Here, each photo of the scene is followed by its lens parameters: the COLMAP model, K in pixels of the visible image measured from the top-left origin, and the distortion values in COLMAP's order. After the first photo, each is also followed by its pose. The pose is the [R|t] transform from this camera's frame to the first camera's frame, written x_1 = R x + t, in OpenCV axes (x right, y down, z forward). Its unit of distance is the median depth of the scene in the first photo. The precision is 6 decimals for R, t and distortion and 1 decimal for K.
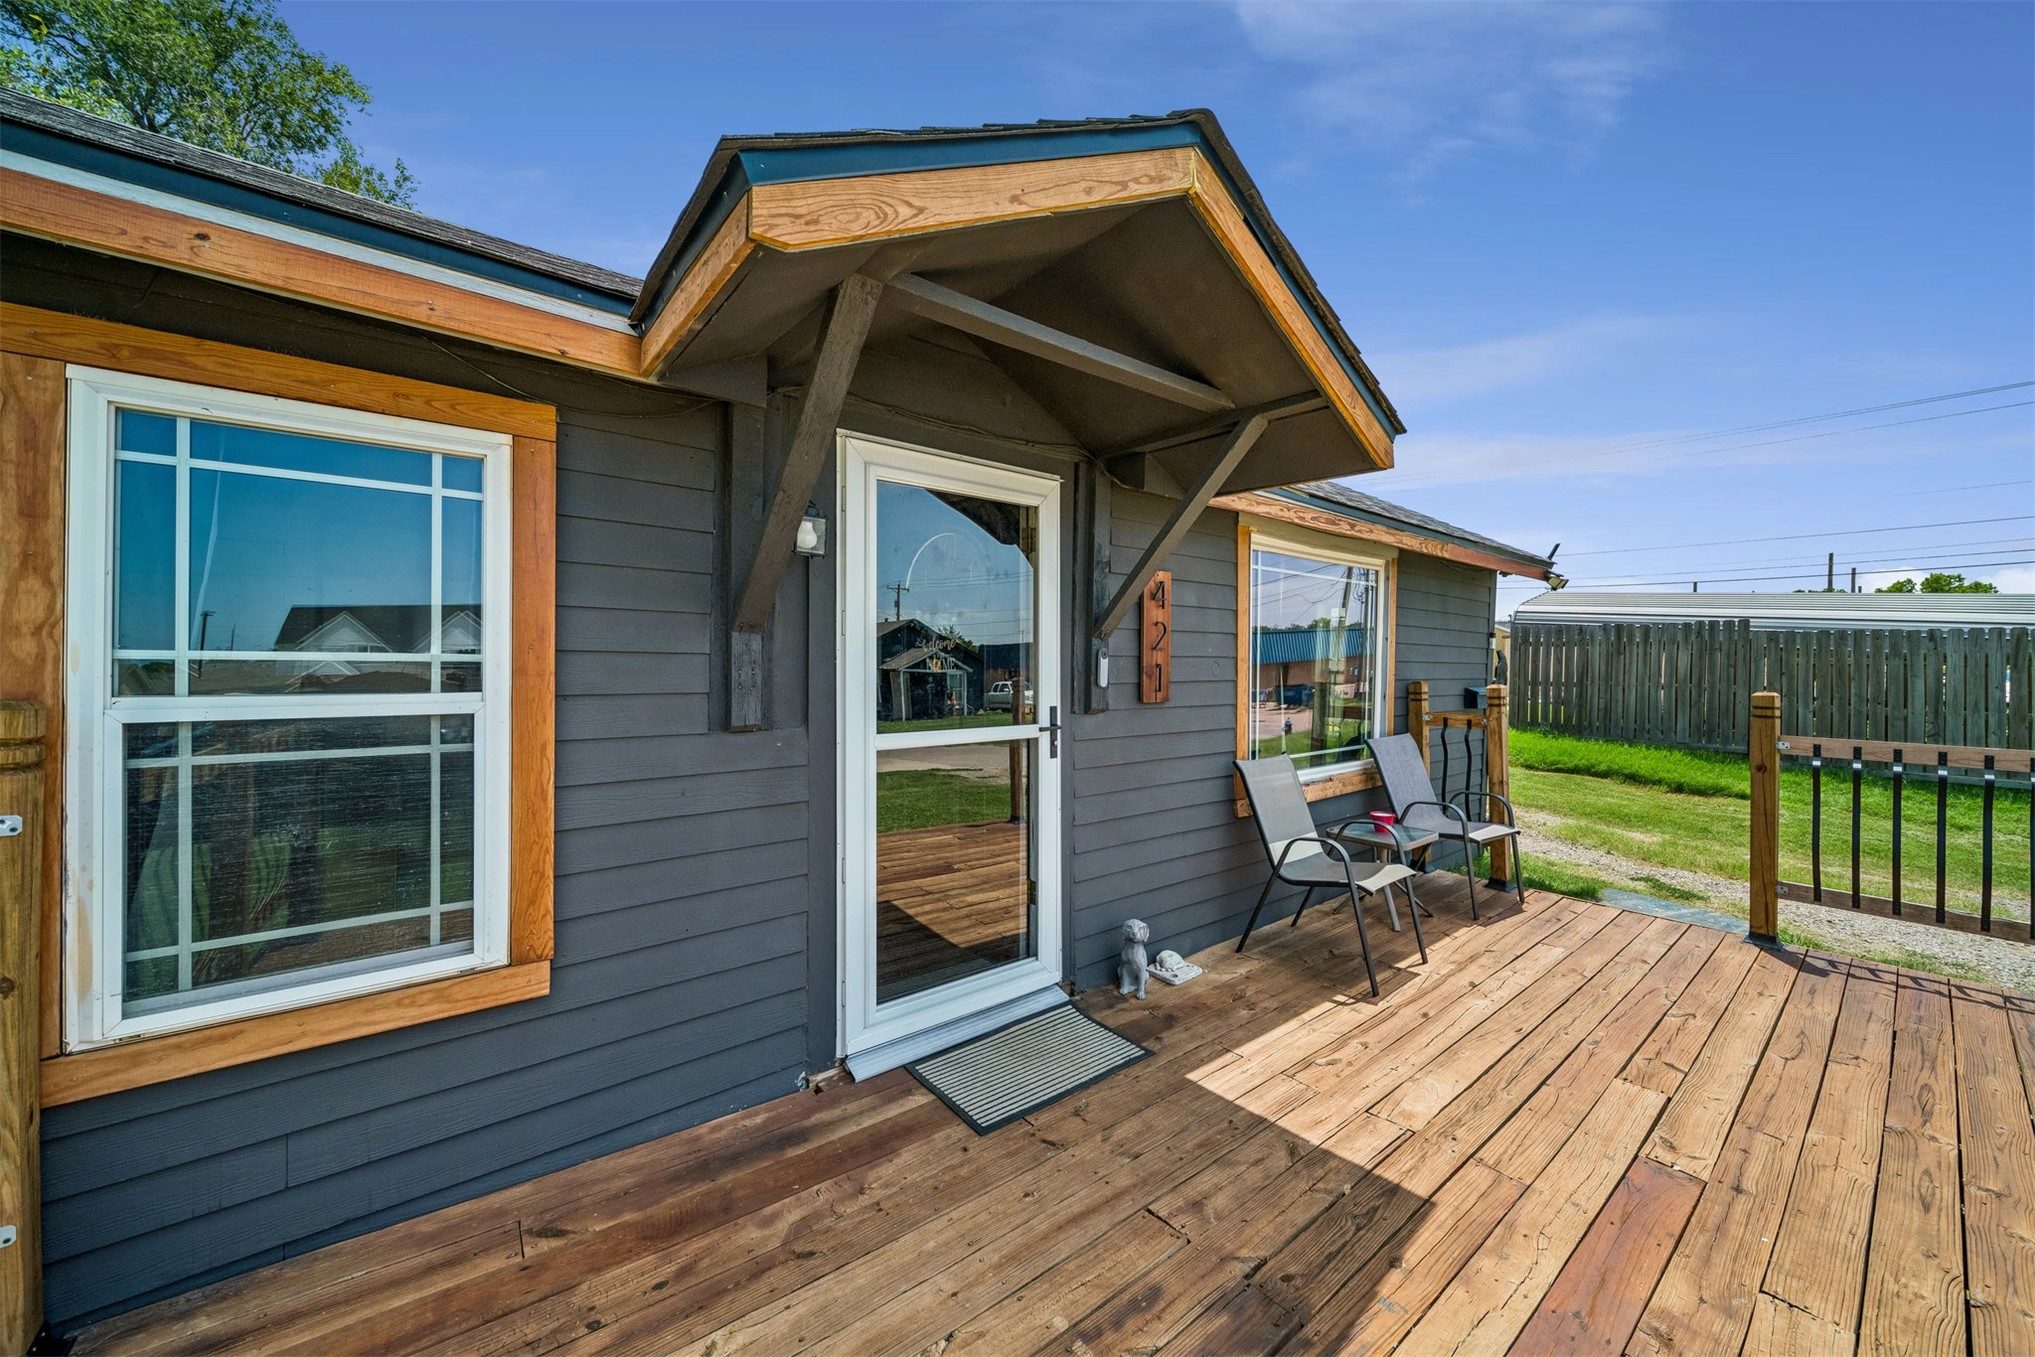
lens RADIAL K [[731.4, 0, 1039.2], [0, 731.4, 663.4], [0, 0, 1]] dist [-0.000798, -0.000126]
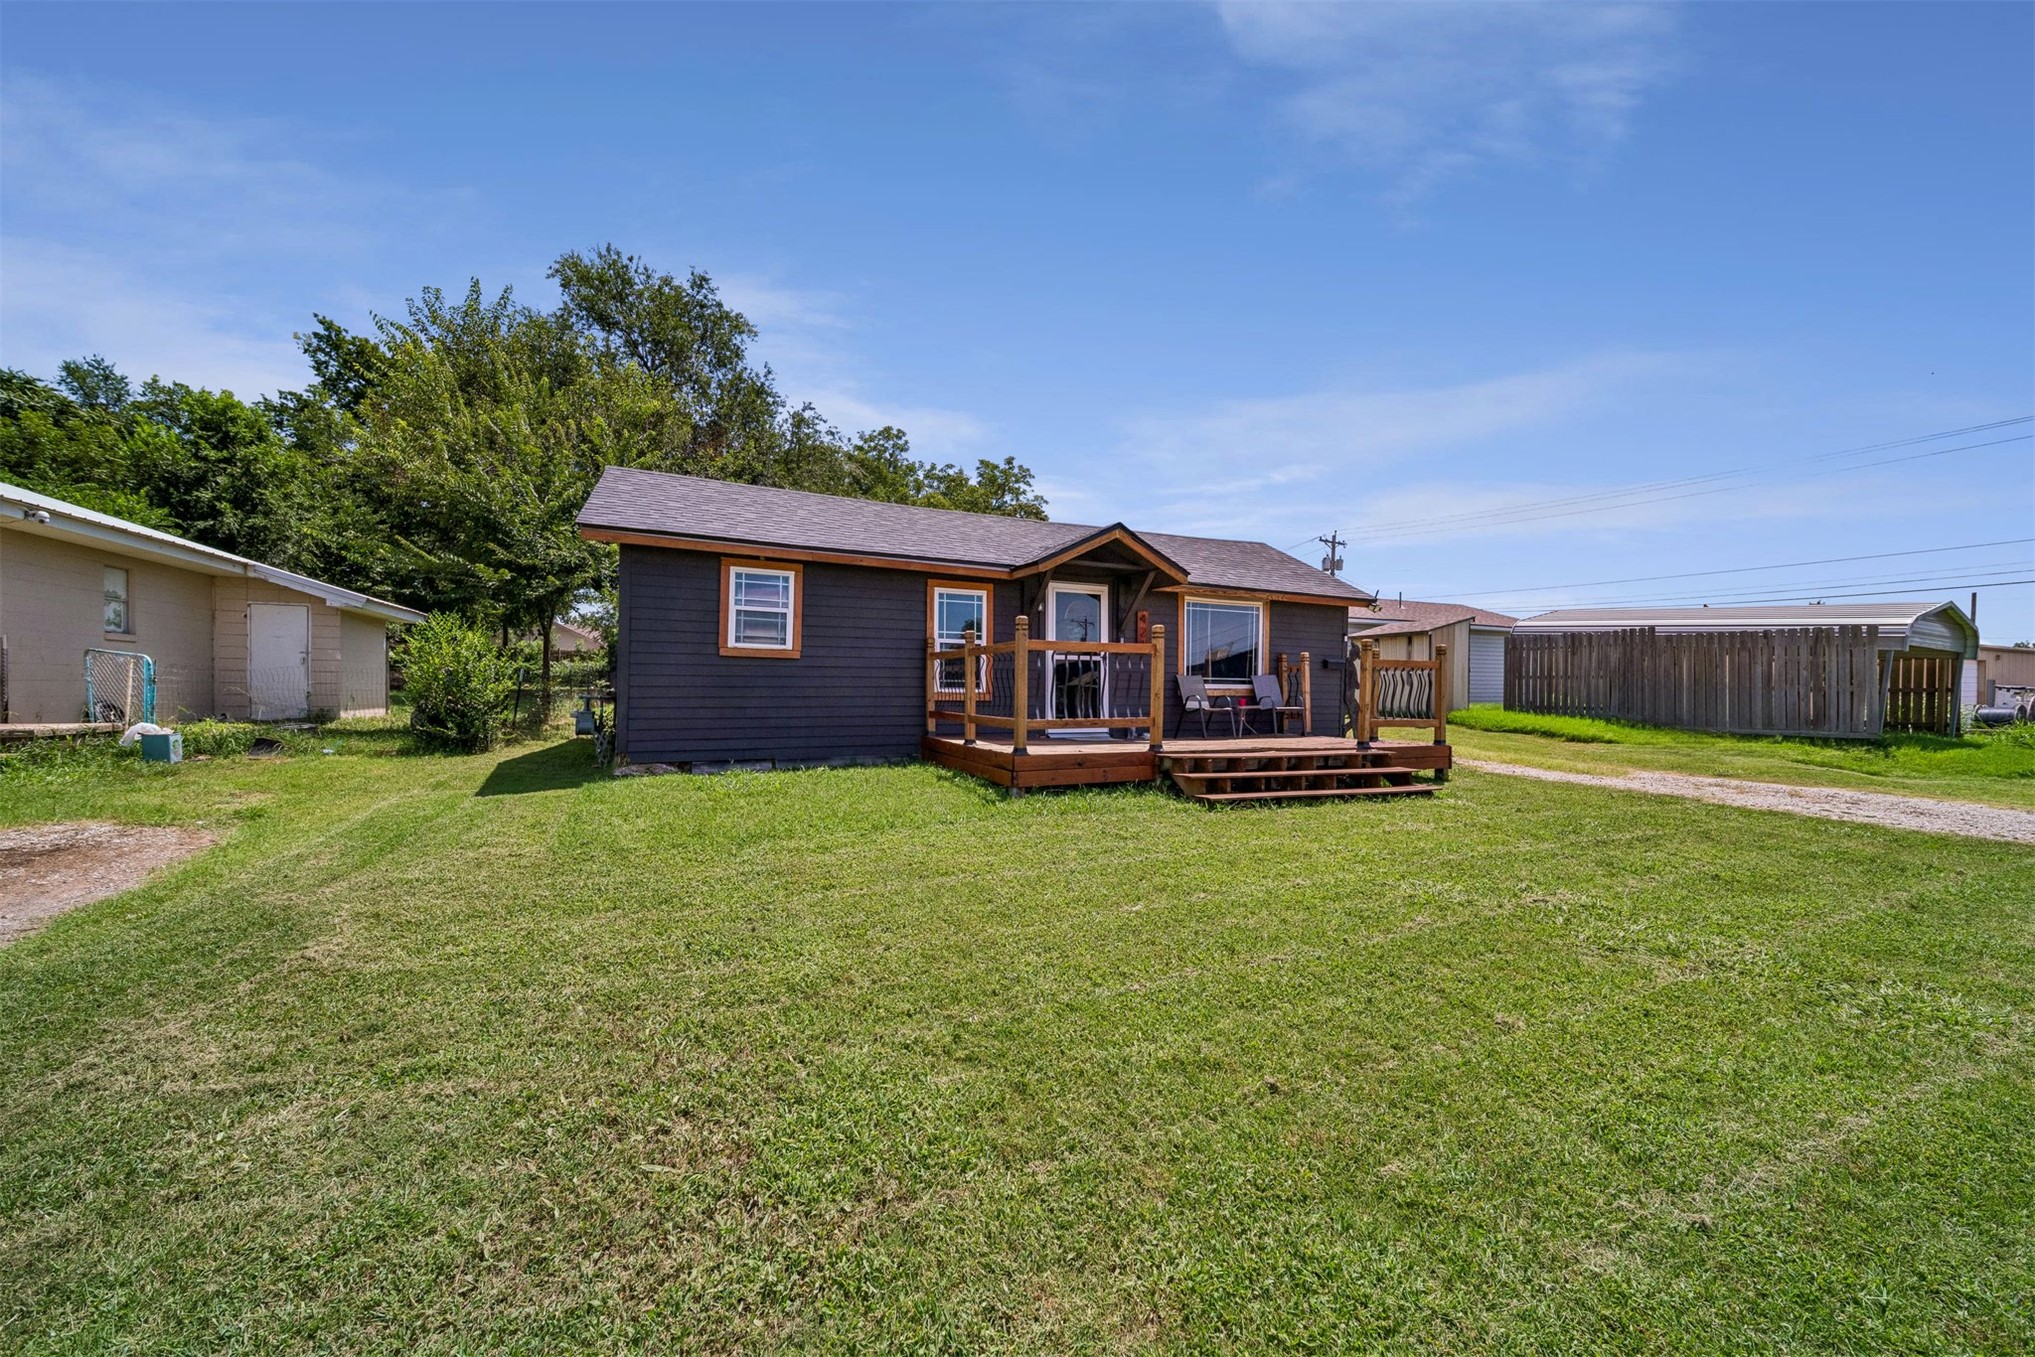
lens RADIAL K [[731.6, 0, 1021.8], [0, 731.6, 689.8], [0, 0, 1]] dist [0.000649, 0.000218]
pose [[0.964936, -0.000121, -0.262485, 0.175526], [-0.002232, 0.999960, -0.008668, 0.086827], [0.262475, 0.008950, 0.964897, -0.787051]]
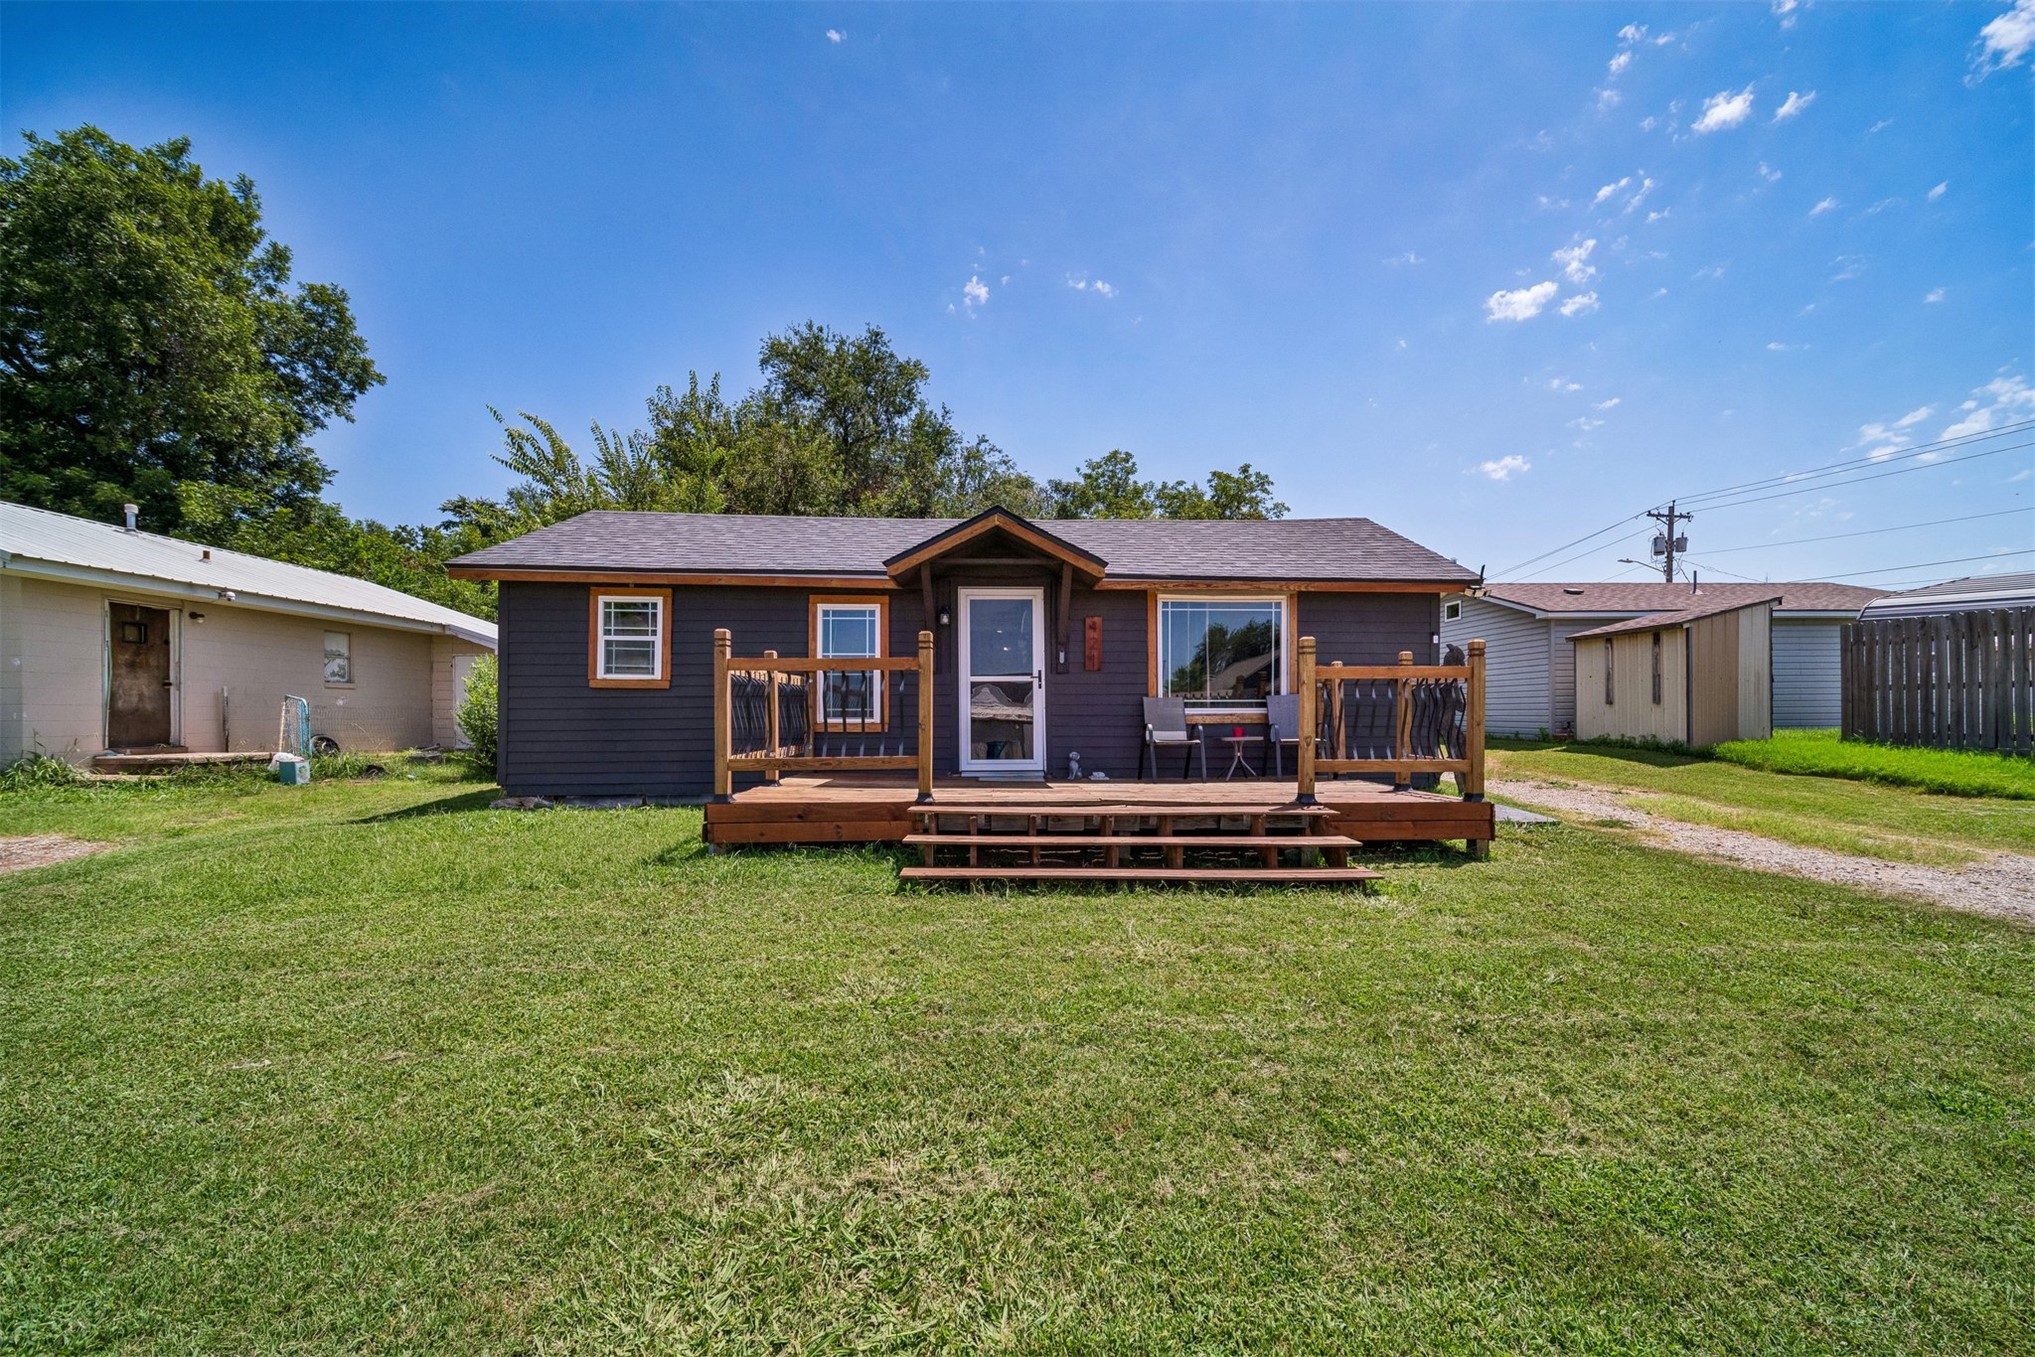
lens RADIAL K [[727.8, 0, 1031.8], [0, 727.8, 709.0], [0, 0, 1]] dist [0.001264, -0.000156]
pose [[0.801234, -0.016798, -0.598115, 0.531965], [0.006618, 0.999793, -0.019214, 0.083557], [0.598314, 0.011437, 0.801180, -0.398170]]
